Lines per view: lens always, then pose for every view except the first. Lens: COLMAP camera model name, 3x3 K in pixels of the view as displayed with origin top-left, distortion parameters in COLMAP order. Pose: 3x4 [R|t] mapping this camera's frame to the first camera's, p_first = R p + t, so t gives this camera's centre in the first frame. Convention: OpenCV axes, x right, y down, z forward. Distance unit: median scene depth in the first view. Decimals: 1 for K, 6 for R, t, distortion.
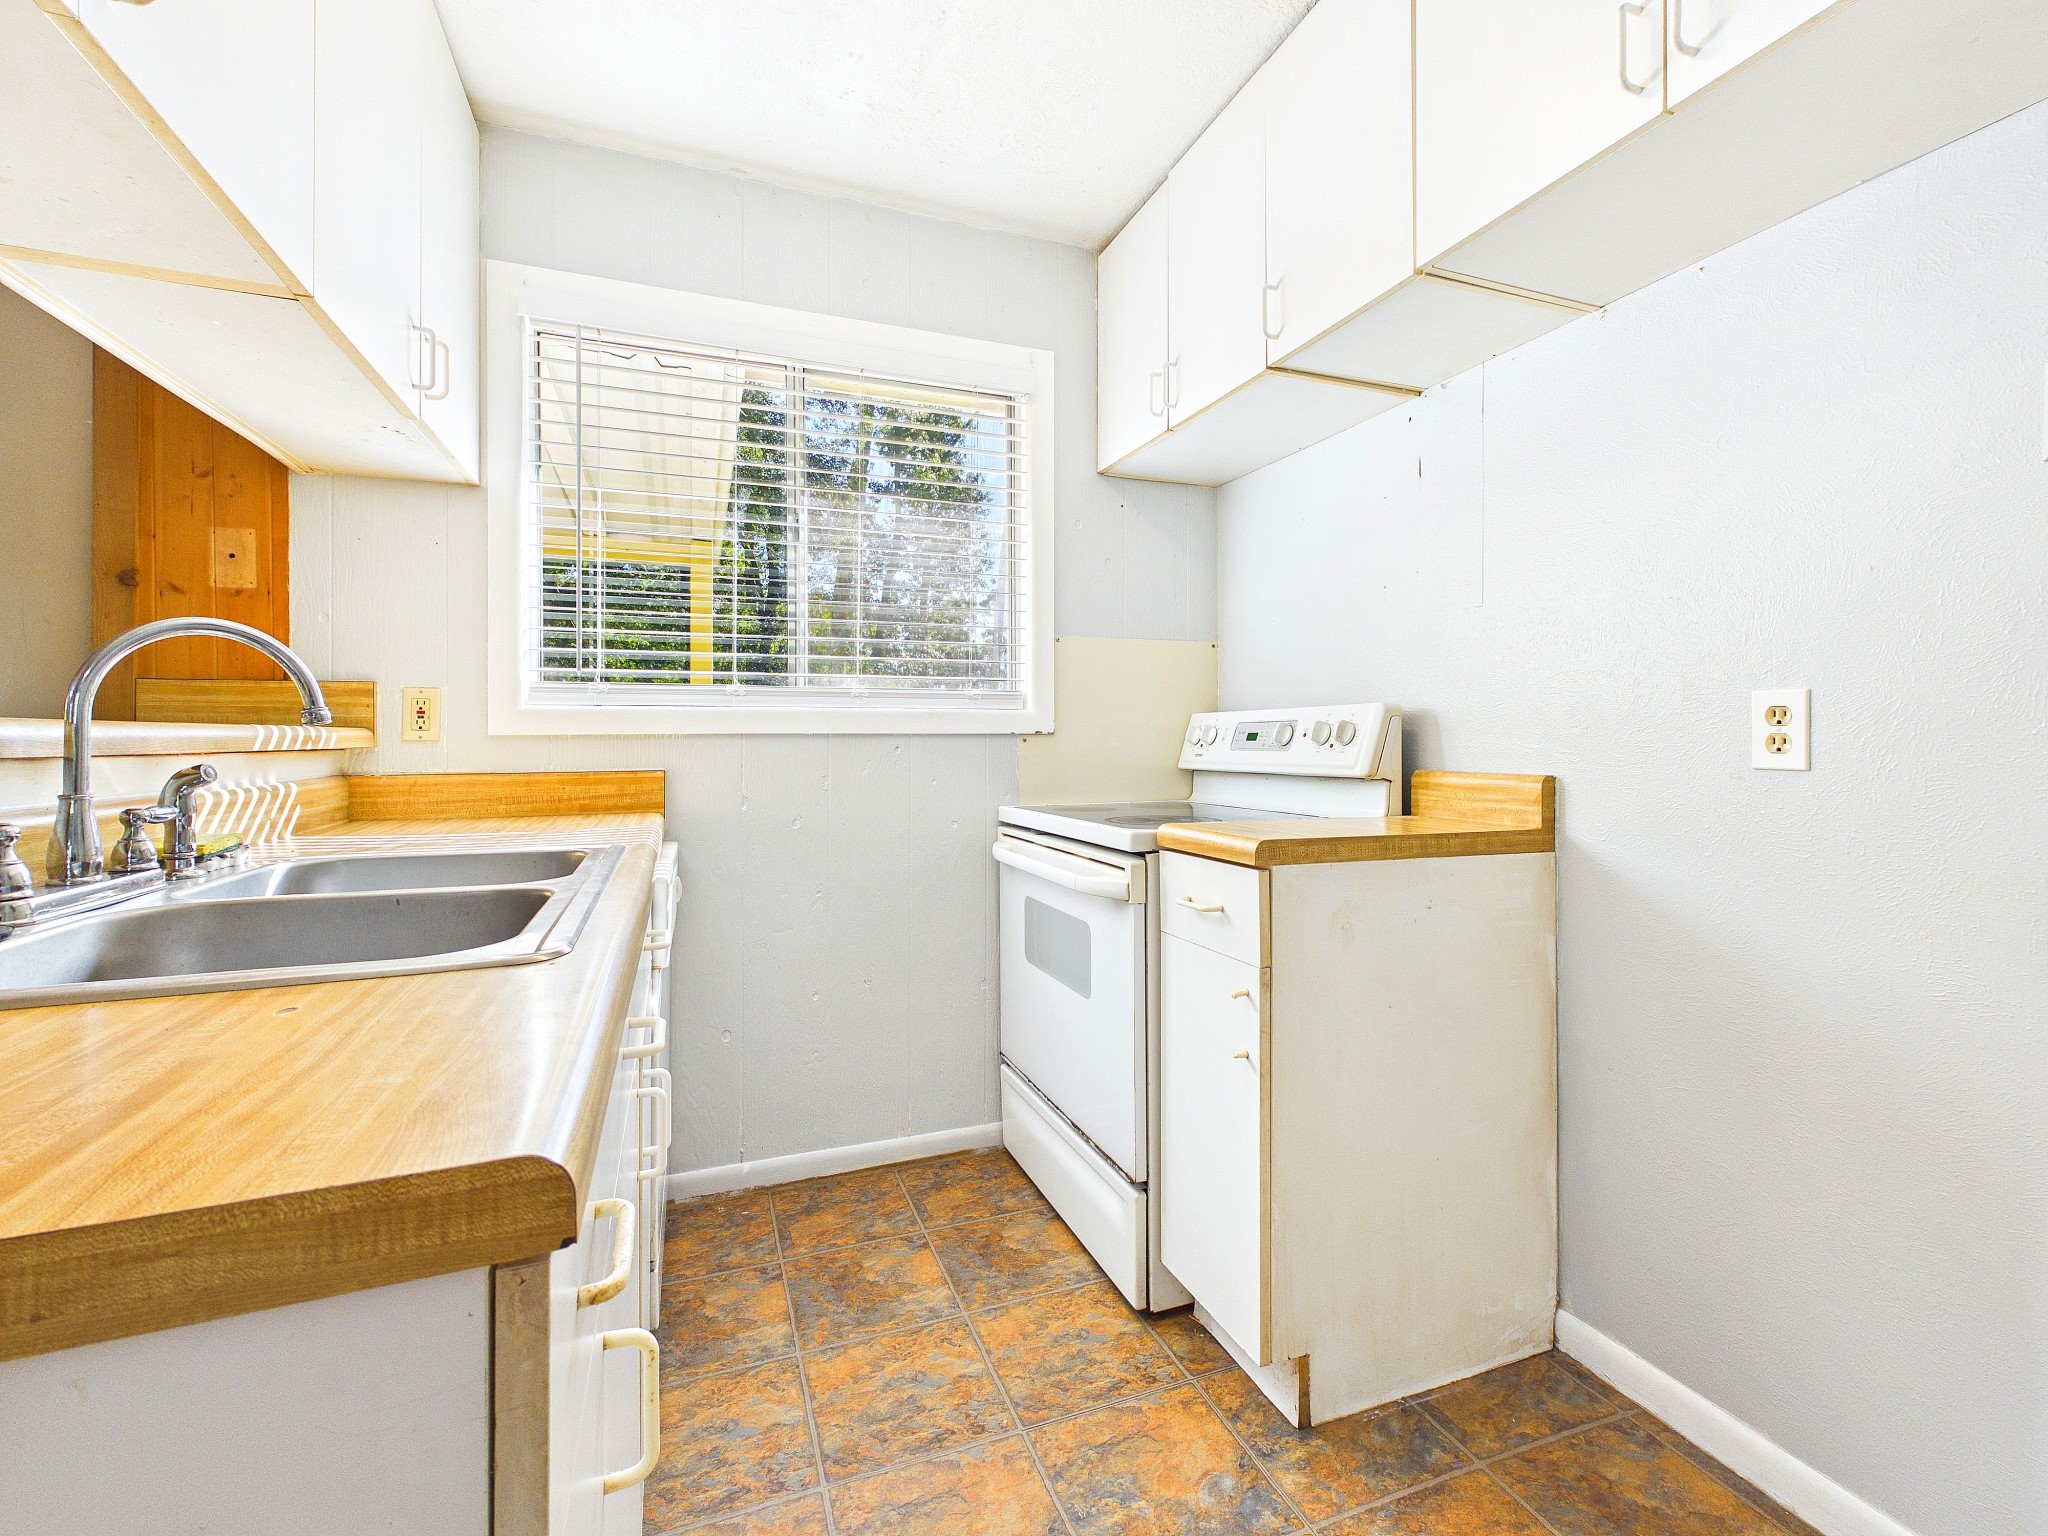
lens RADIAL K [[900.5, 0, 1022.9], [0, 900.5, 751.0], [0, 0, 1]] dist [0.000073, -0.000201]
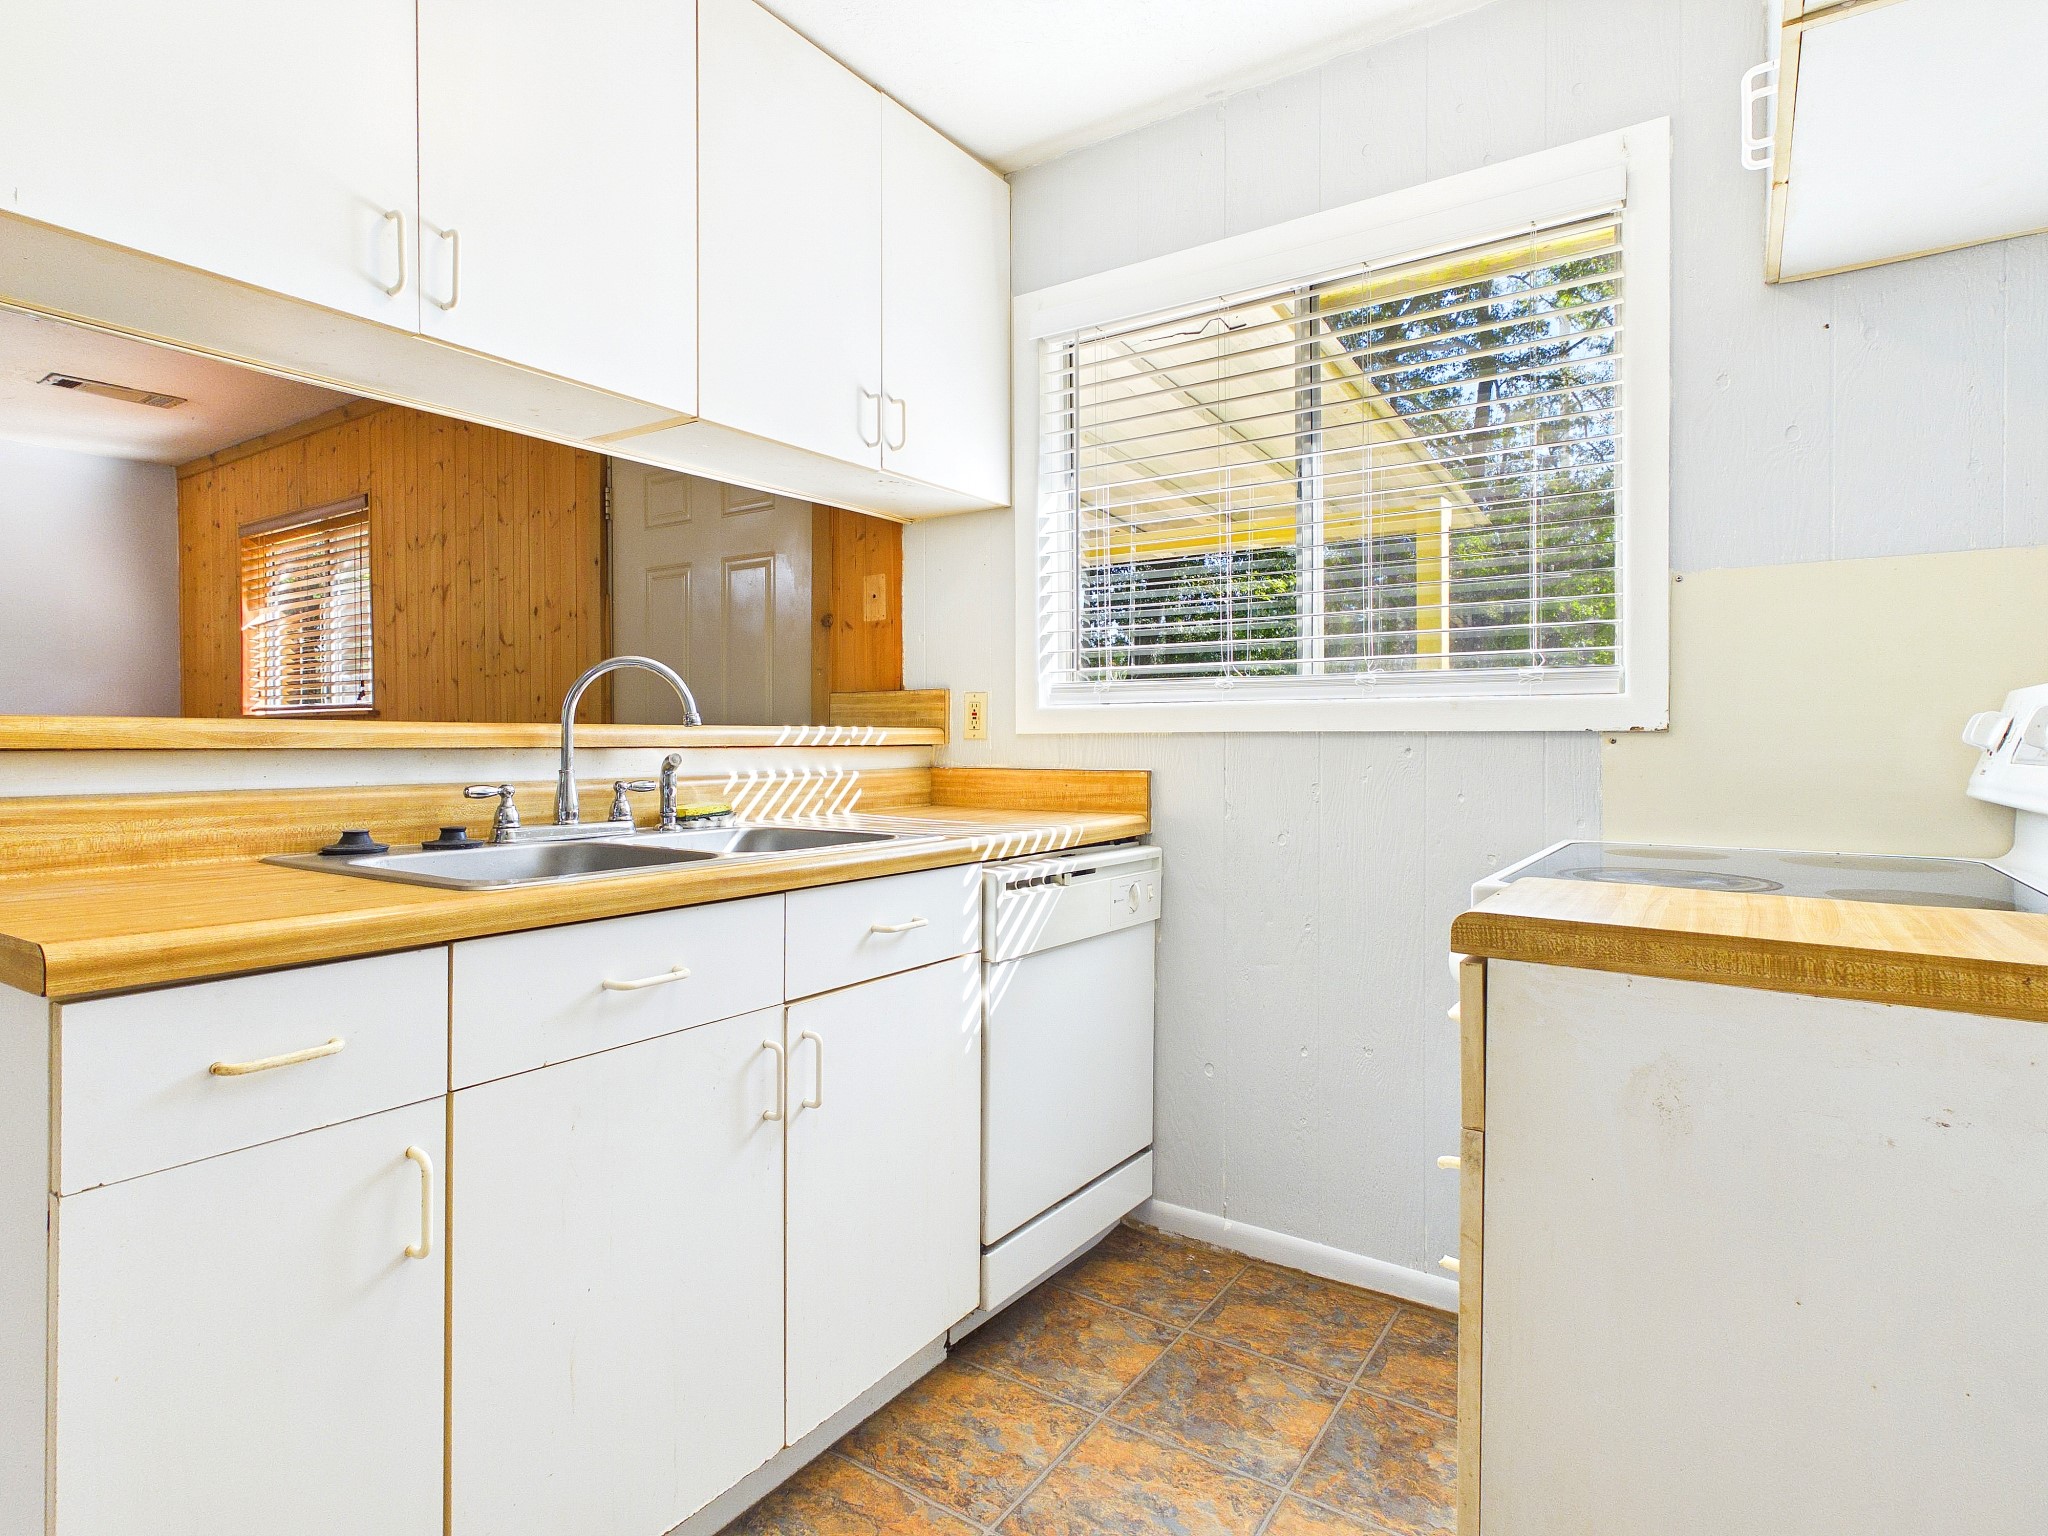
lens RADIAL K [[1079.9, 0, 1023.2], [0, 1079.9, 759.4], [0, 0, 1]] dist [0.006081, -0.000369]
pose [[0.575656, 0.018895, -0.817474, 0.507229], [-0.013866, 0.999815, 0.013346, -0.004478], [0.817574, 0.003652, 0.575811, 0.265160]]
